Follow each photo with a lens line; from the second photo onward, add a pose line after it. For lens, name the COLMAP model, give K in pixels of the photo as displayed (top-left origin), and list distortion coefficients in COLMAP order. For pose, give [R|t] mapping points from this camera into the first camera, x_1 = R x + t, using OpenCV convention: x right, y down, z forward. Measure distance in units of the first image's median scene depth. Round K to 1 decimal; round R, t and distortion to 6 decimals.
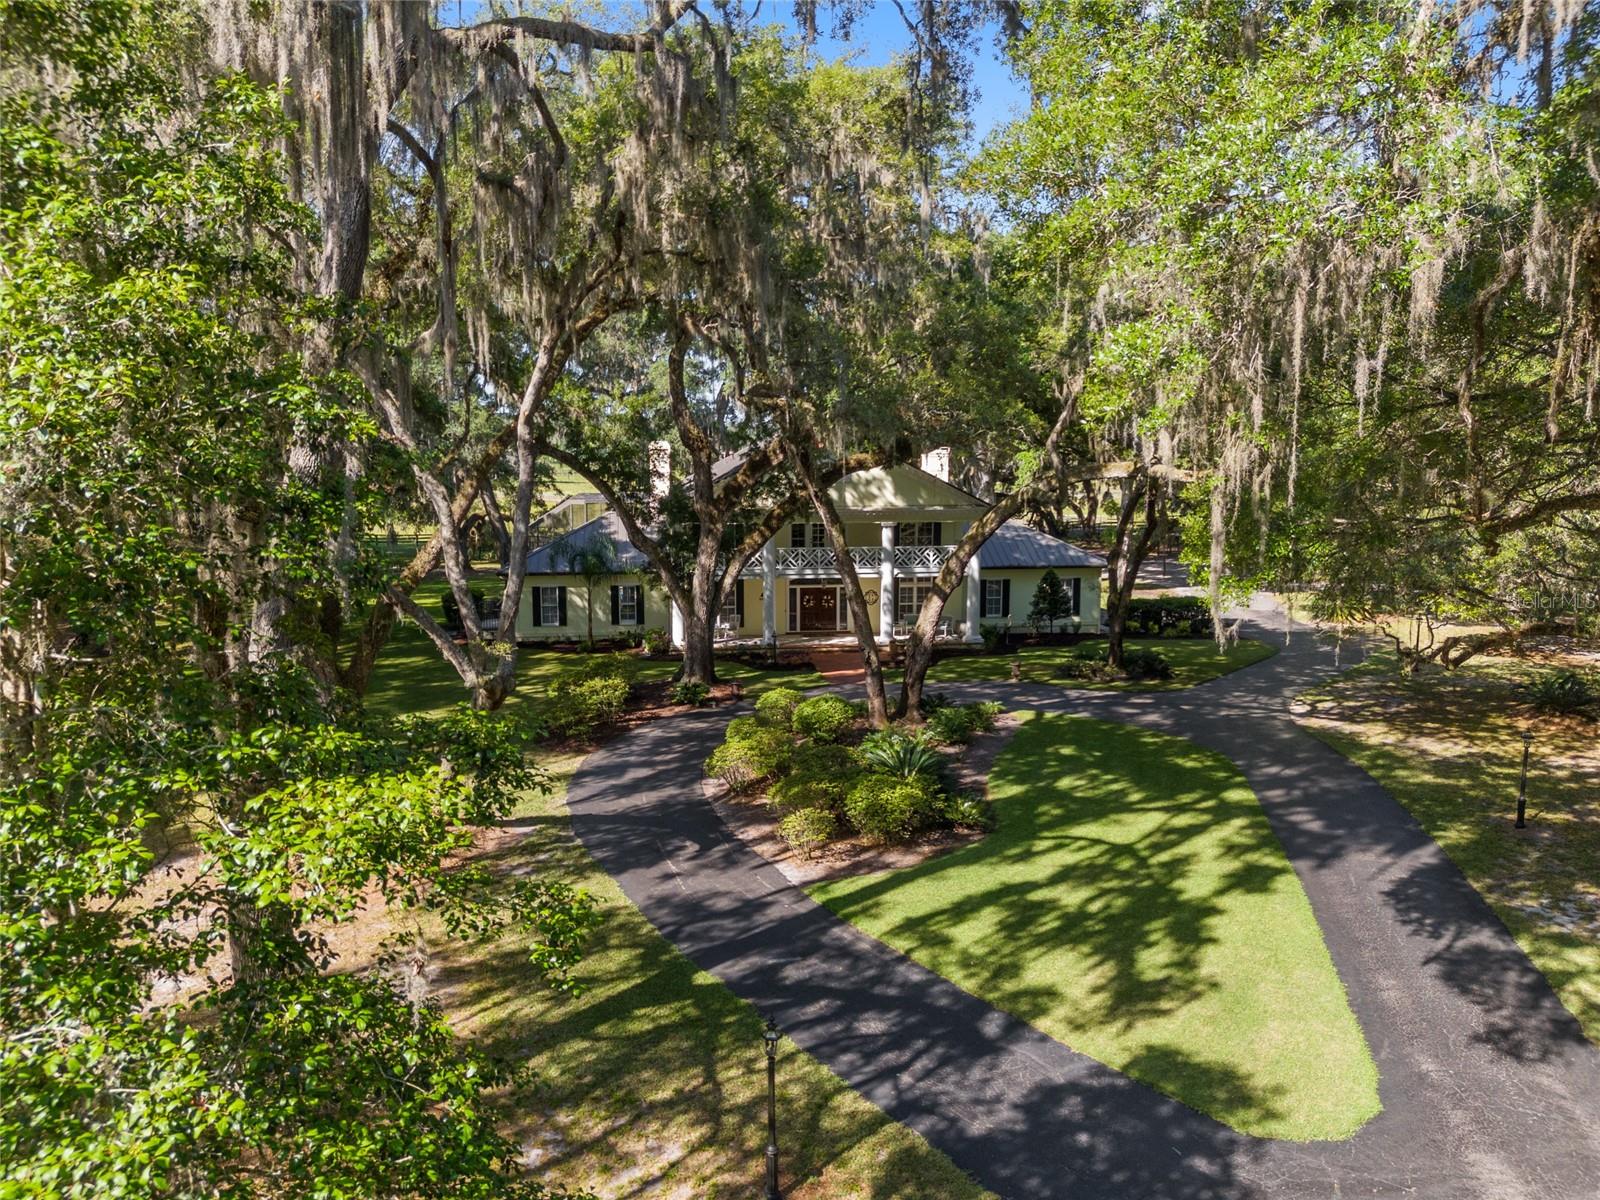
lens RADIAL K [[1186.6, 0, 797.2], [0, 1186.6, 589.9], [0, 0, 1]] dist [0.062641, -0.072599]
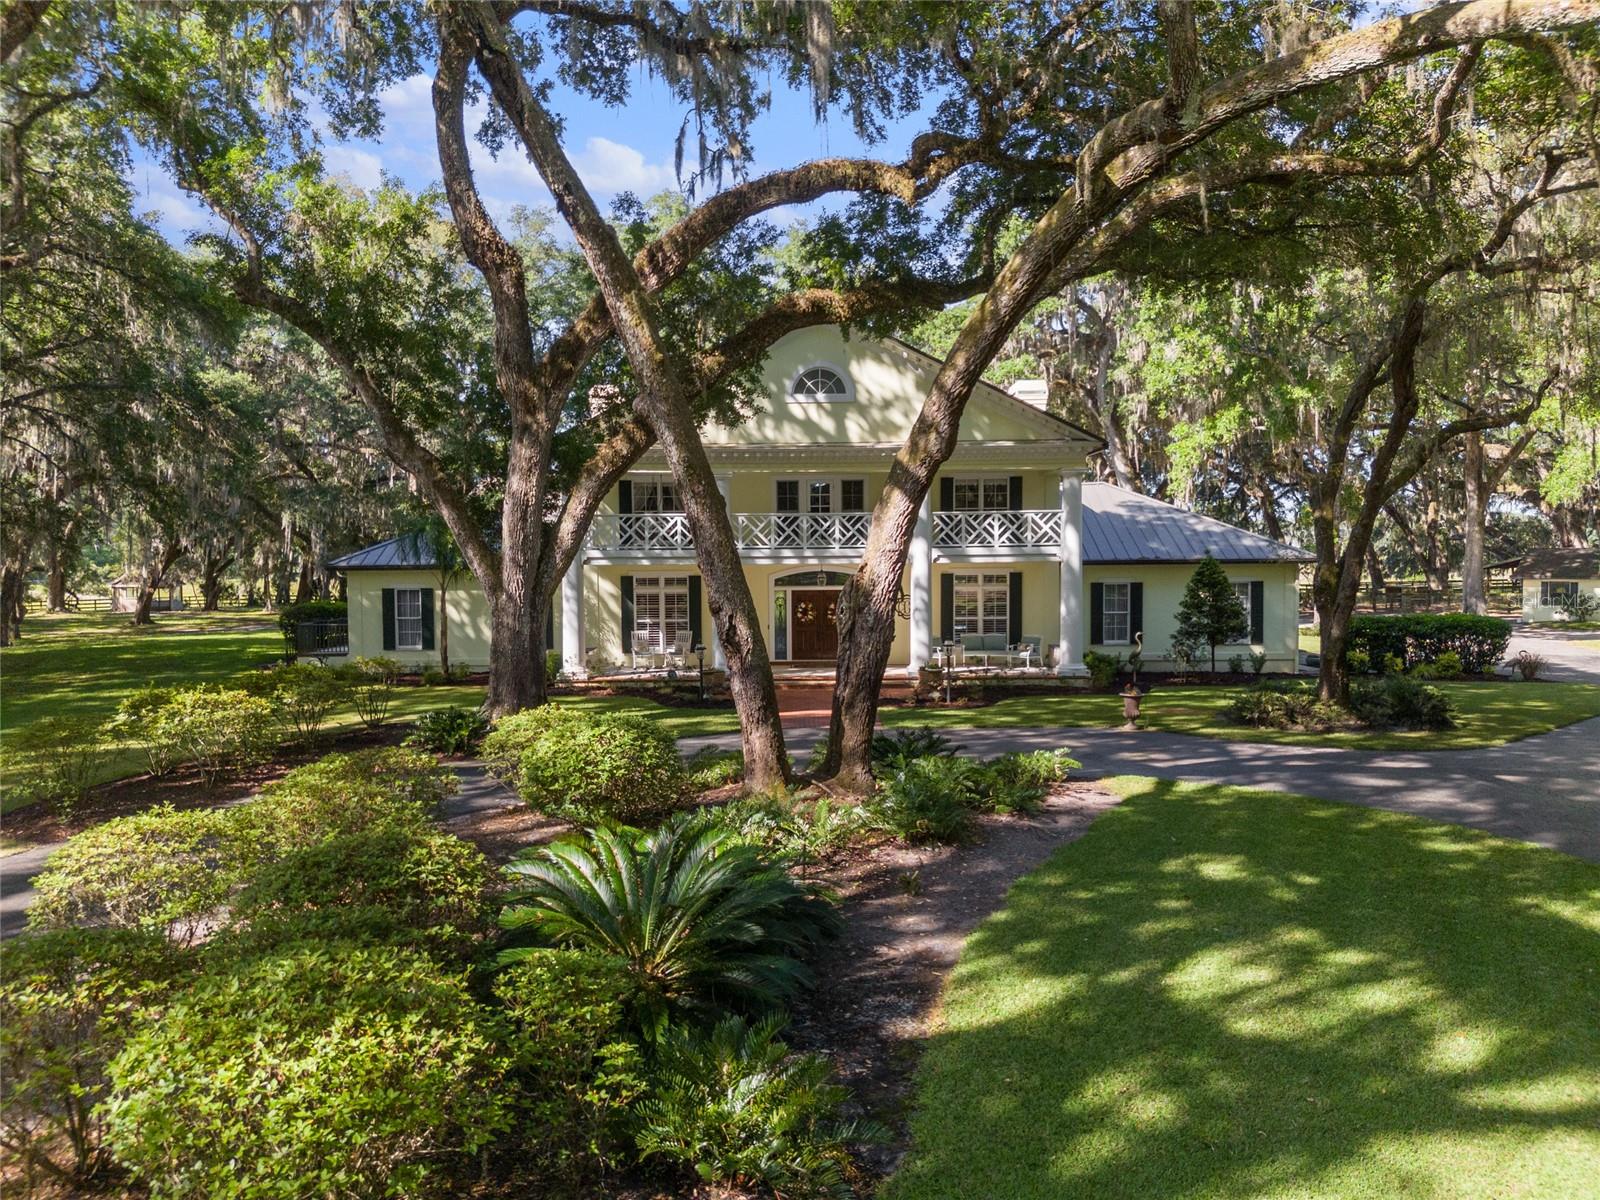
lens RADIAL K [[1186.6, 0, 796.1], [0, 1186.6, 614.3], [0, 0, 1]] dist [0.062641, -0.072599]
pose [[0.989738, 0.000711, -0.142894, 0.102679], [-0.010160, 0.997807, -0.065409, 0.056192], [0.142534, 0.066189, 0.987574, 0.419202]]
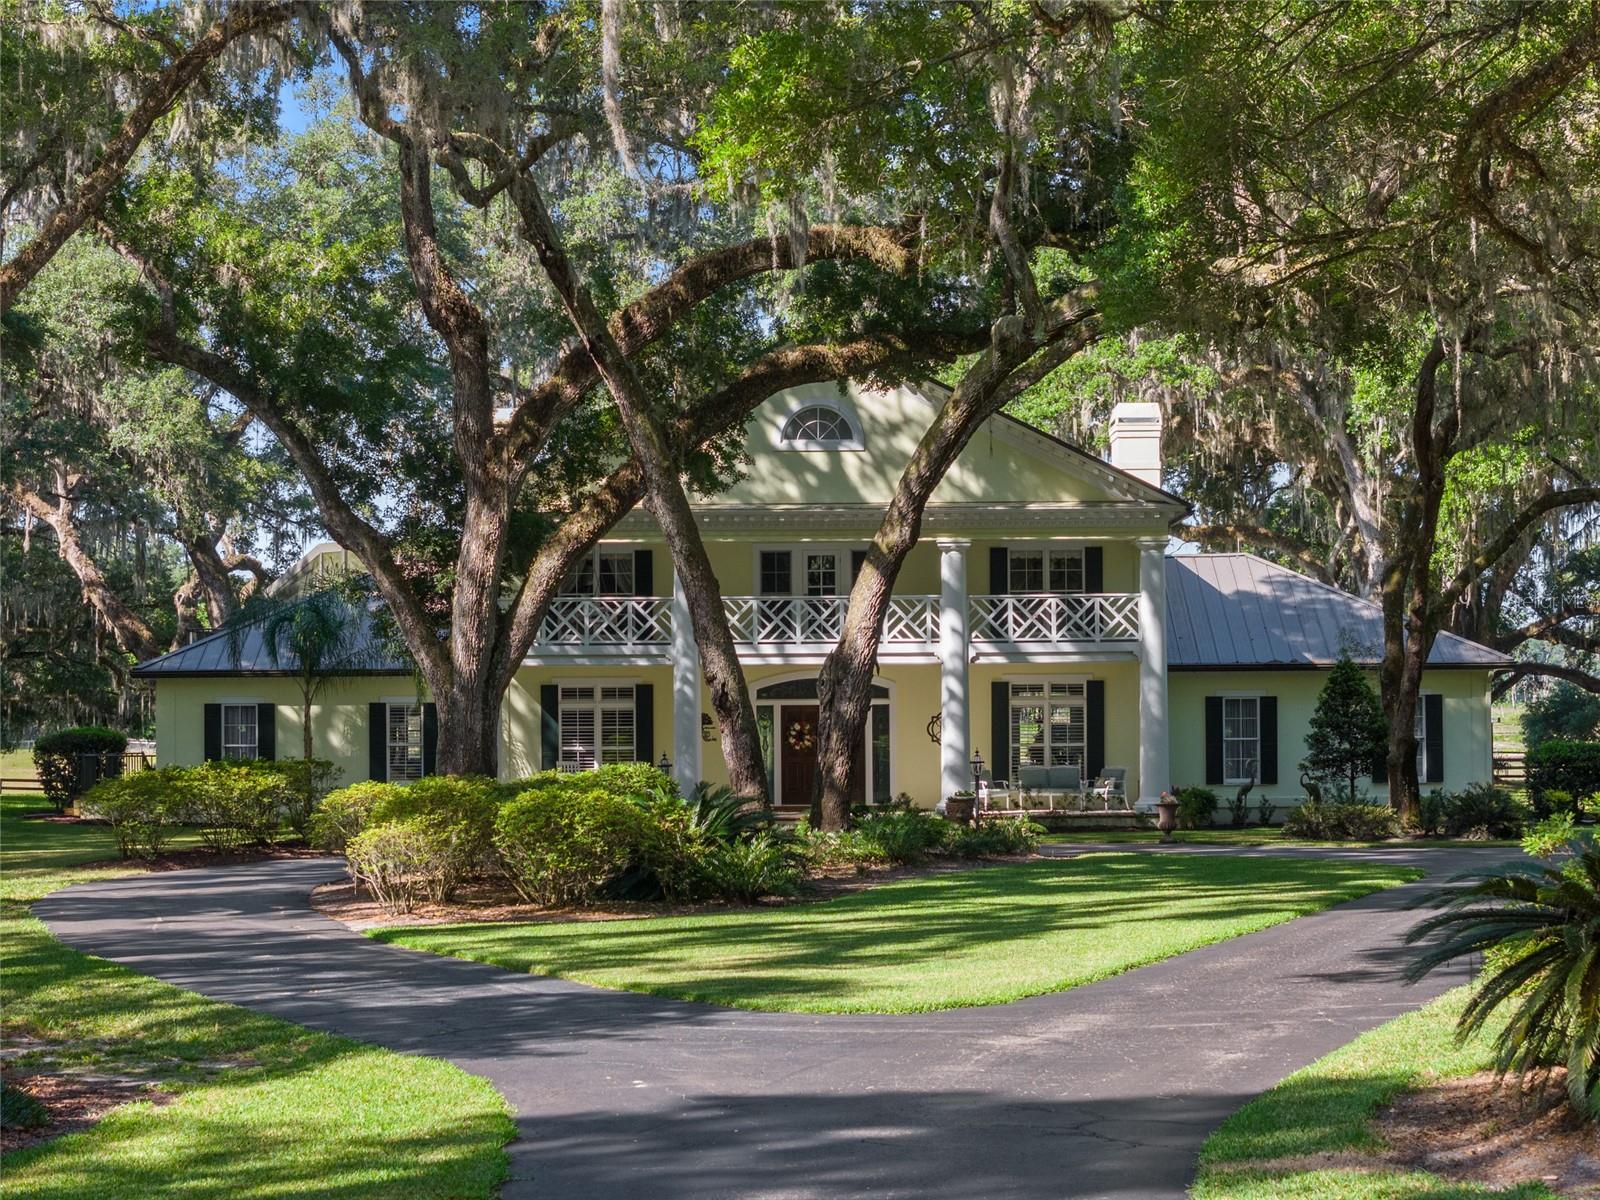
lens RADIAL K [[3262.5, 0, 806.6], [0, 3262.5, 602.2], [0, 0, 1]] dist [-0.252233, 0.000000]
pose [[0.989858, -0.009805, -0.141720, 0.201977], [-0.011660, 0.988642, -0.149838, 0.155576], [0.141580, 0.149971, 0.978501, -0.215580]]
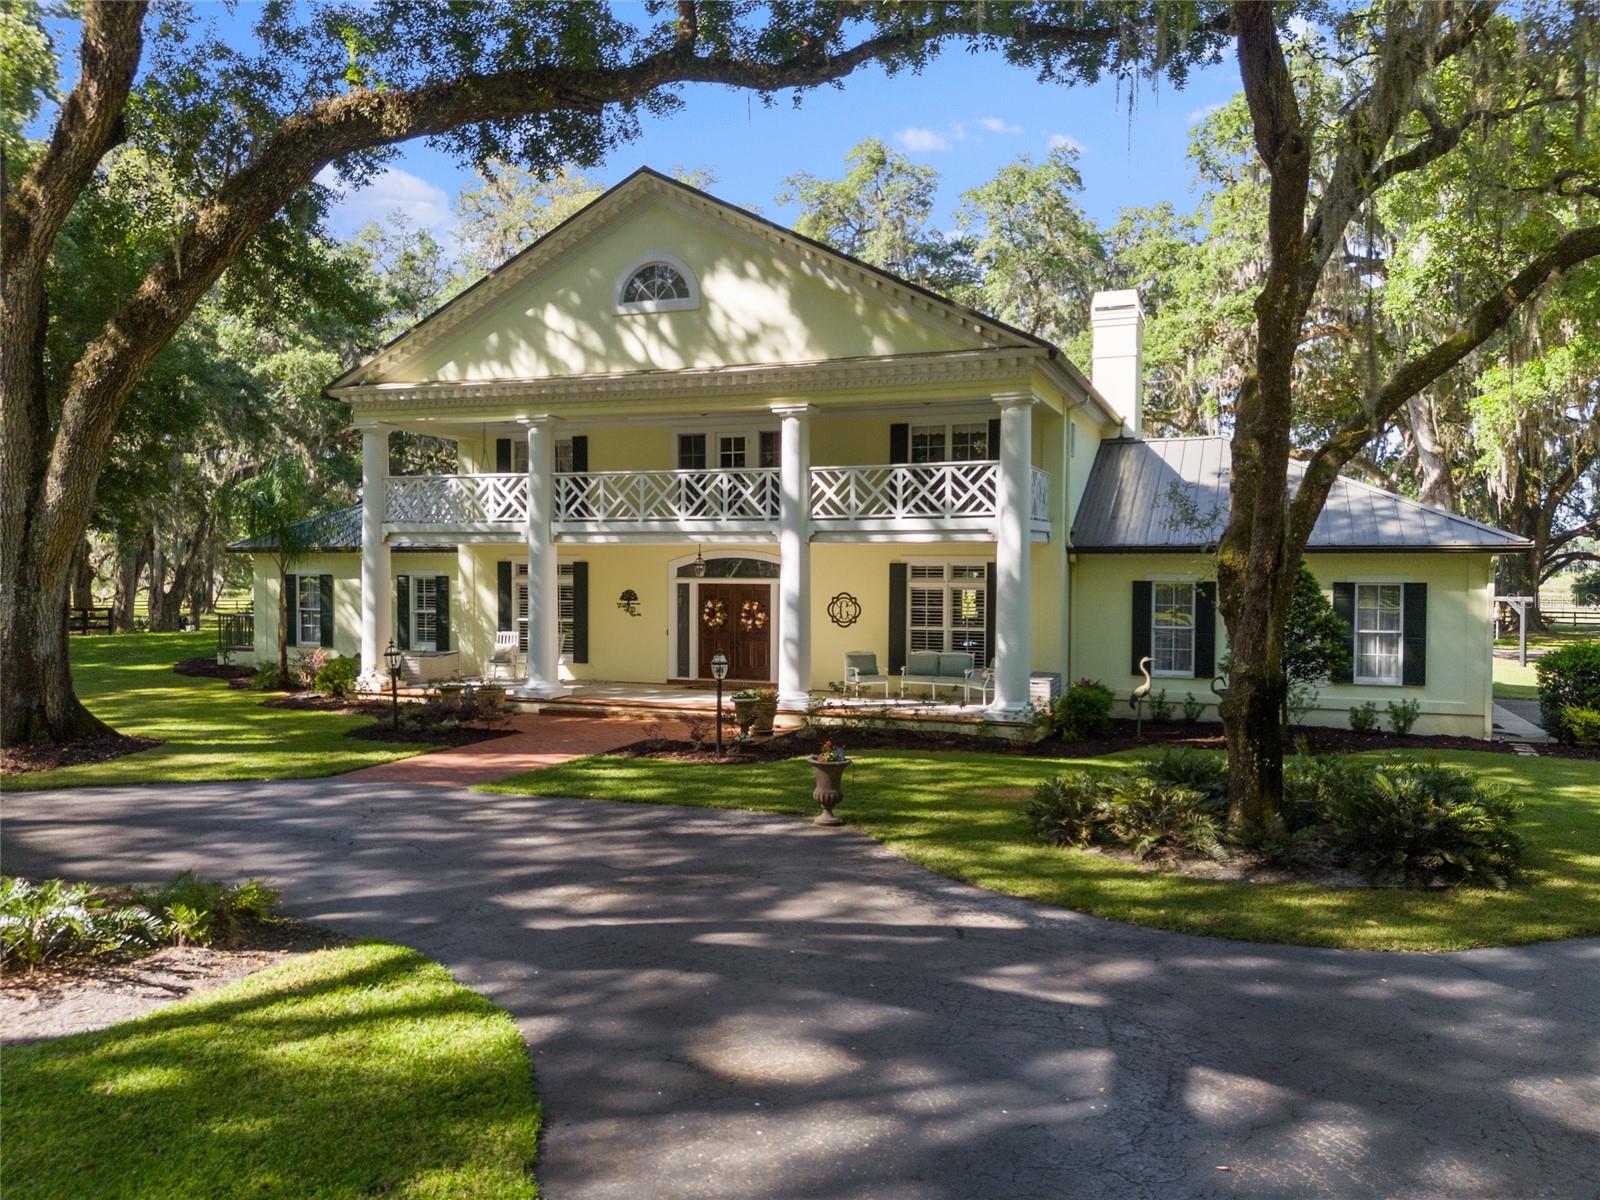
lens RADIAL K [[1186.6, 0, 801.6], [0, 1186.6, 607.2], [0, 0, 1]] dist [0.062641, -0.072599]
pose [[0.880787, 0.022214, -0.472991, 0.279574], [-0.061408, 0.995822, -0.067583, 0.038960], [0.469513, 0.088572, 0.878472, 0.673903]]
